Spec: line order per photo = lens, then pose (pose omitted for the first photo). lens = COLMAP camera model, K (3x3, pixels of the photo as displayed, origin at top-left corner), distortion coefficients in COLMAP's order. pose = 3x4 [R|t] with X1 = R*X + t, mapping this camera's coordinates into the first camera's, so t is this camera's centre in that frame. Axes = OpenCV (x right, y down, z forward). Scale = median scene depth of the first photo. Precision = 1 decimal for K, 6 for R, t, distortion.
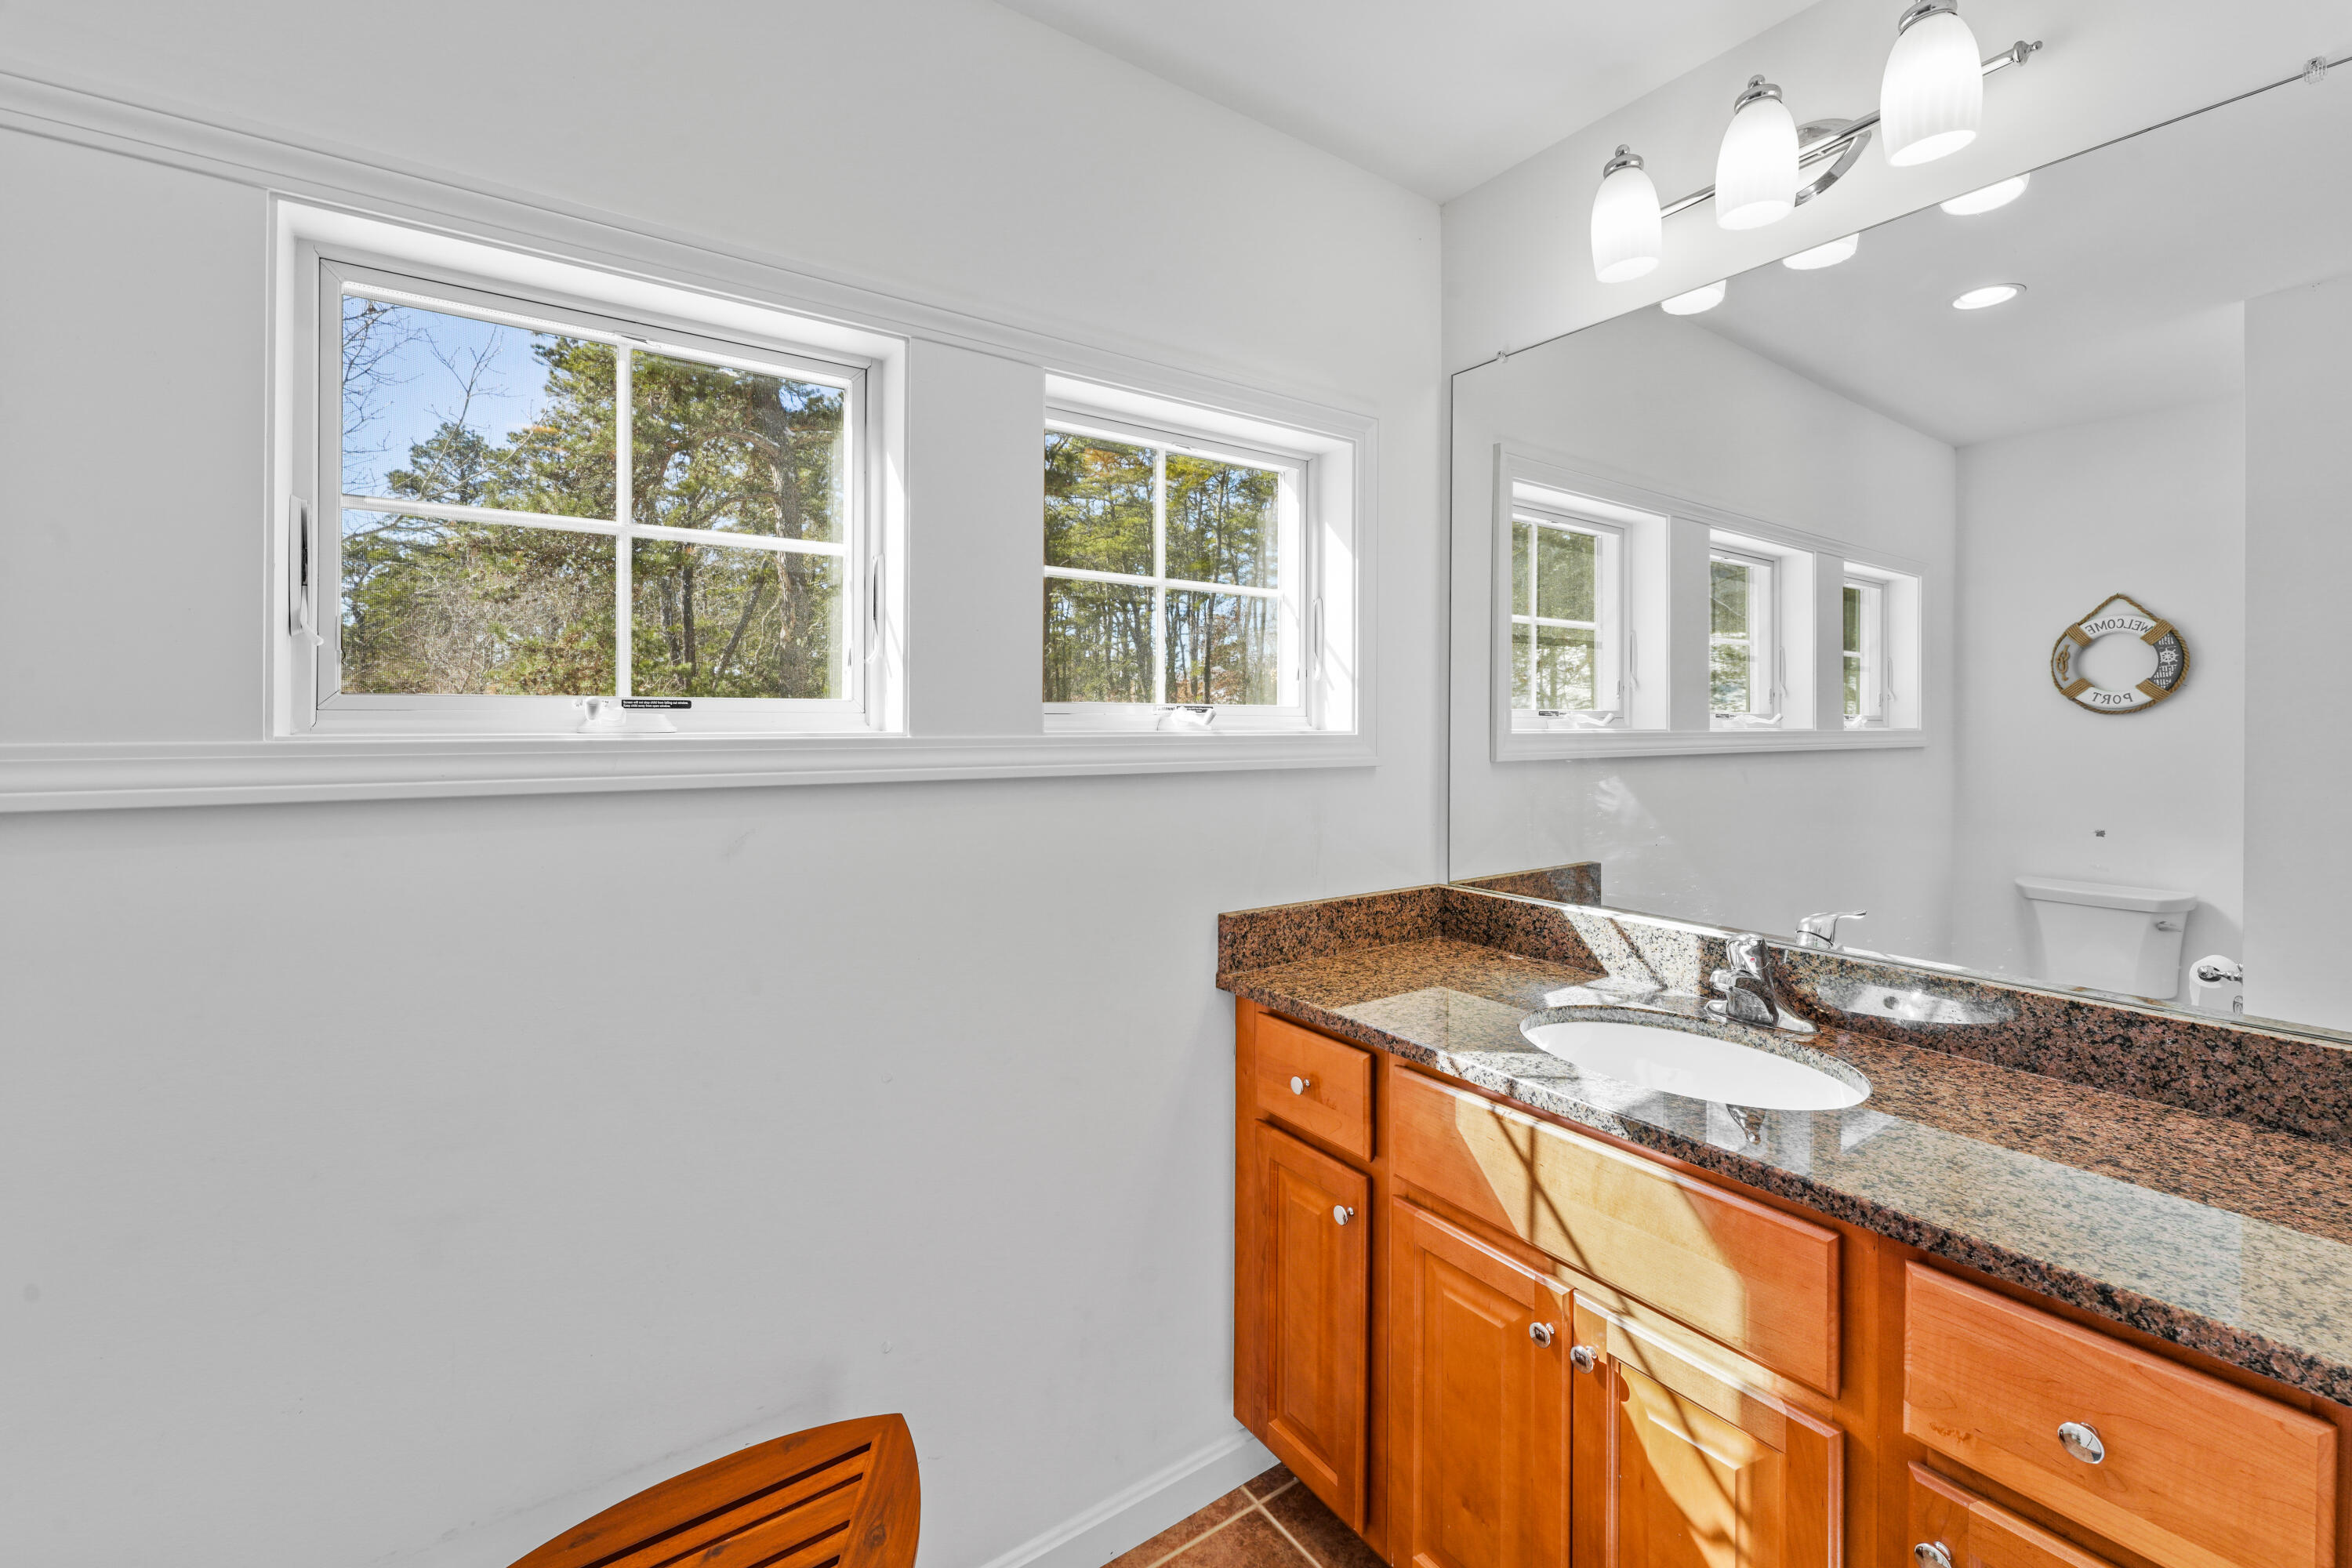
lens RADIAL K [[978.5, 0, 1174.1], [0, 978.5, 725.1], [0, 0, 1]] dist [0.001451, 0.000081]
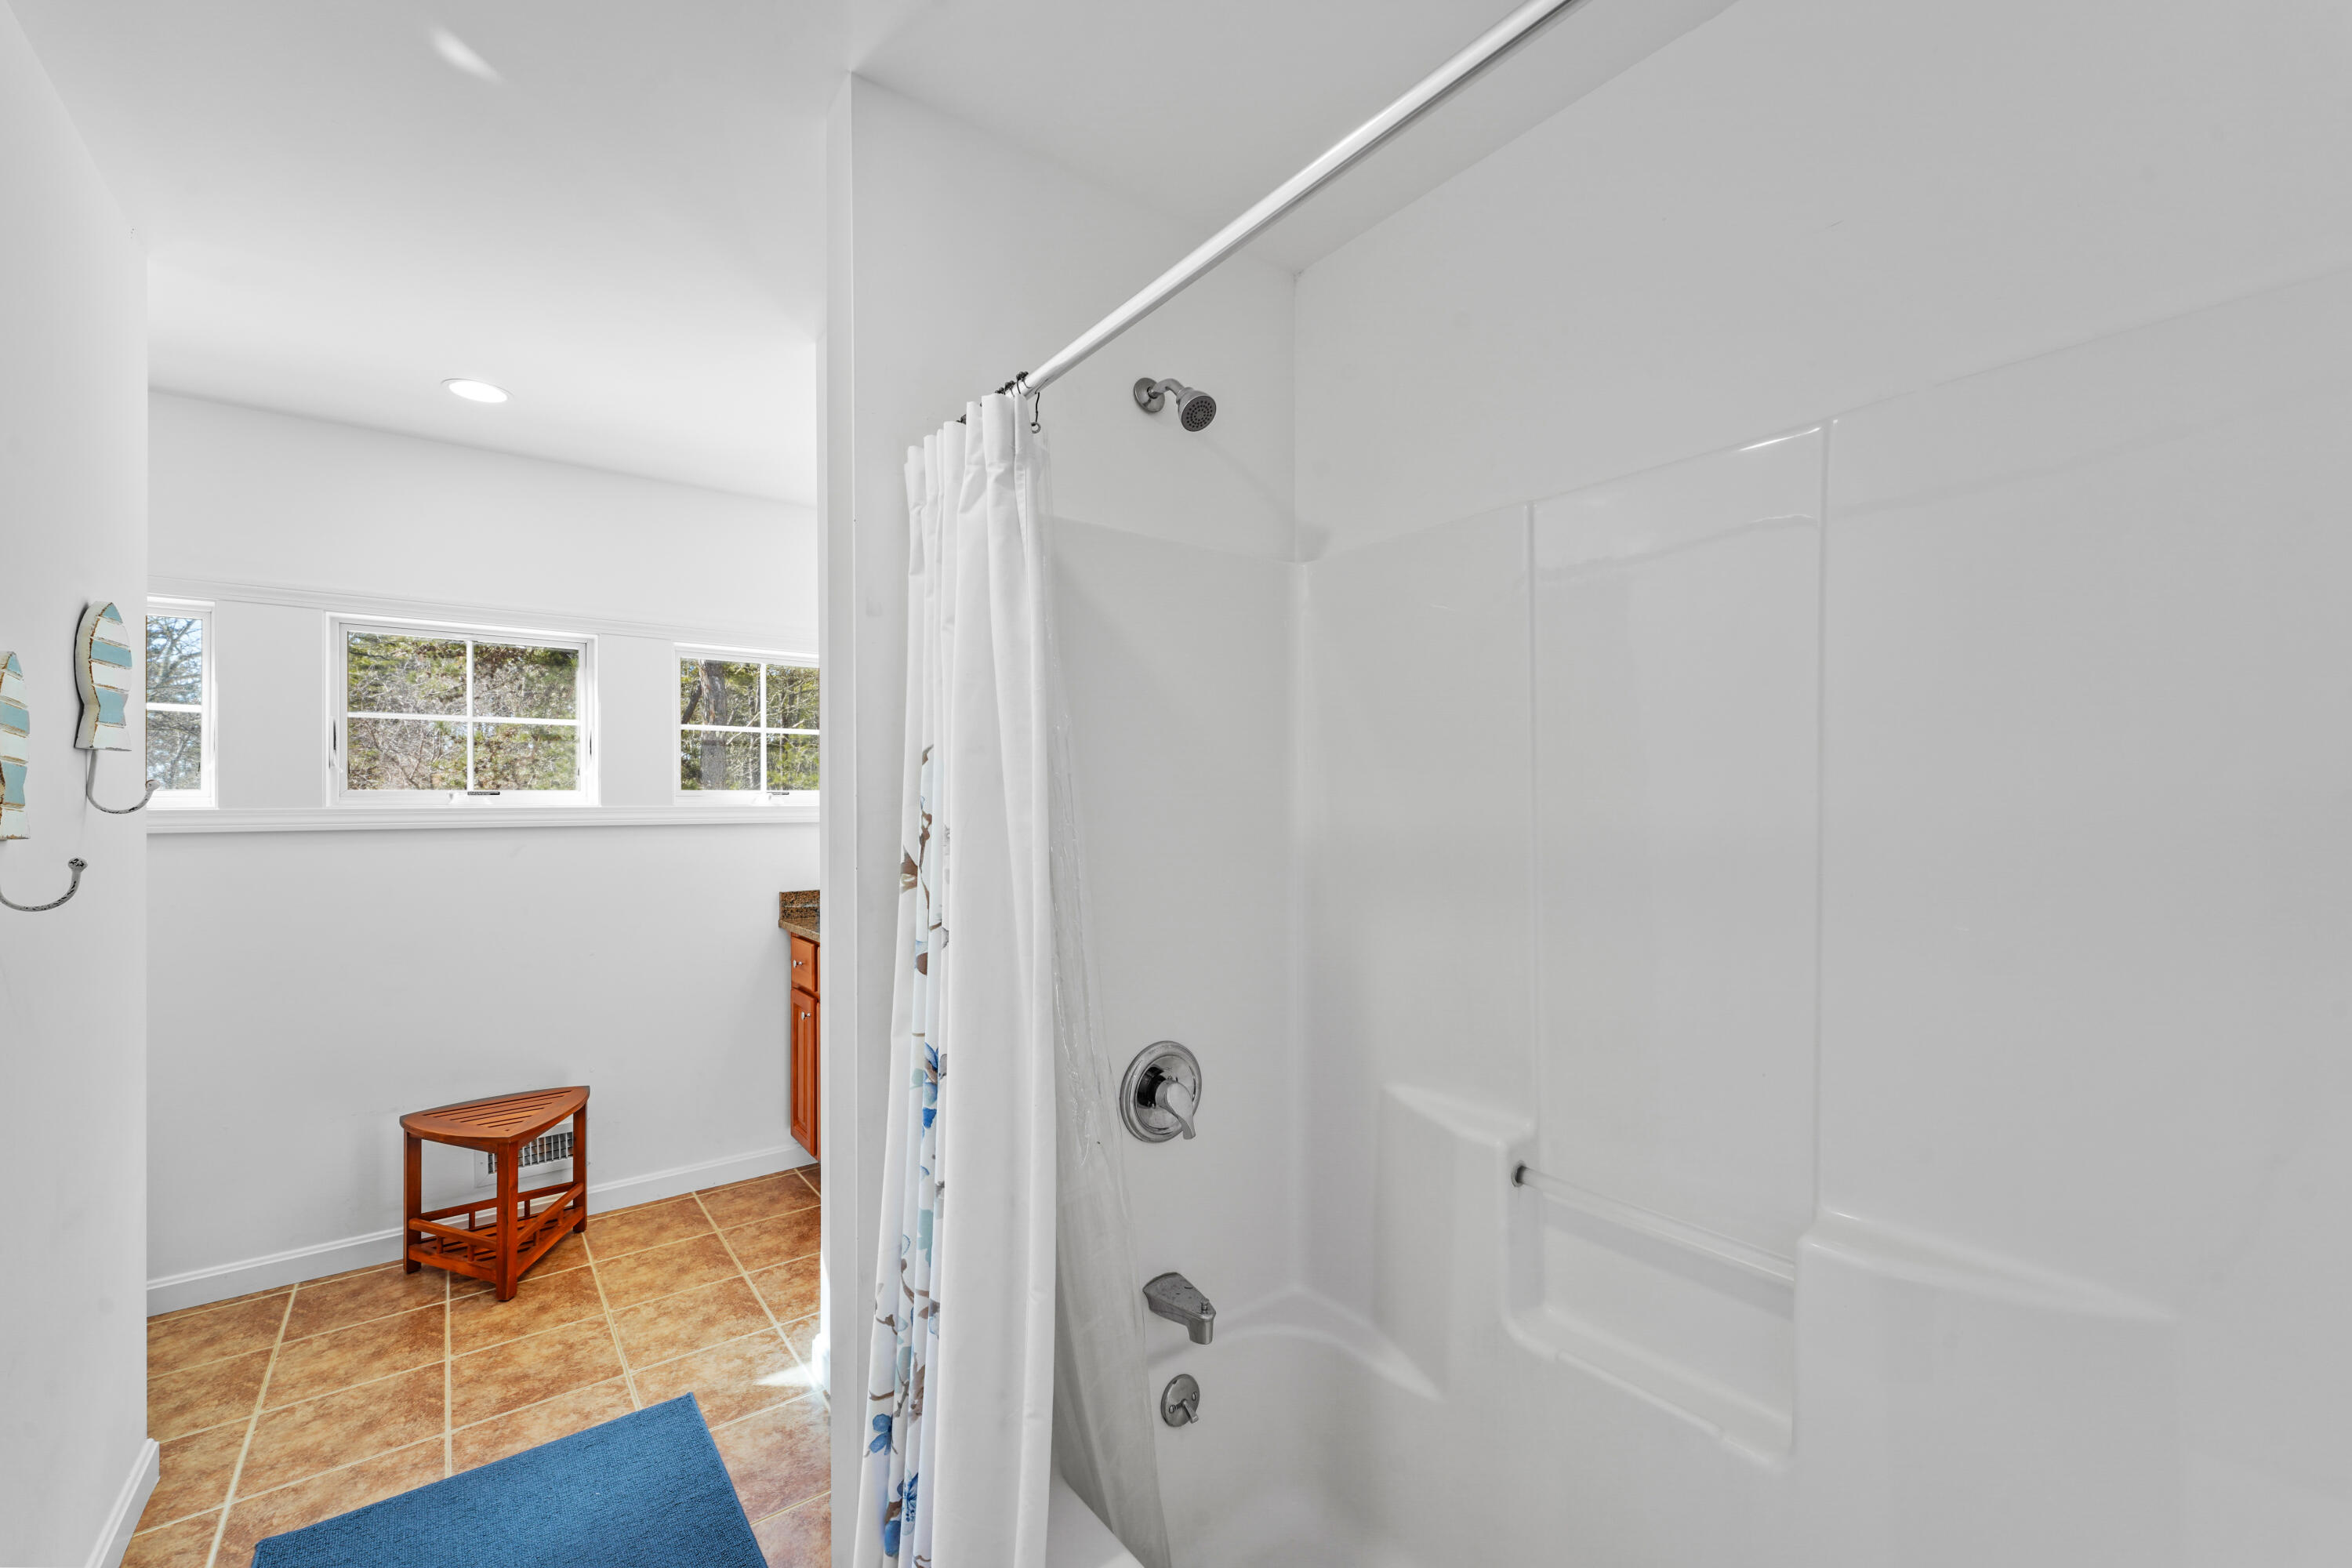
lens RADIAL K [[947.8, 0, 1181.7], [0, 947.8, 804.2], [0, 0, 1]] dist [-0.001354, 0.000408]
pose [[0.998542, -0.007028, 0.053514, 0.902088], [0.007128, 0.999973, -0.001668, 0.018241], [-0.053501, 0.002047, 0.998566, -1.202450]]
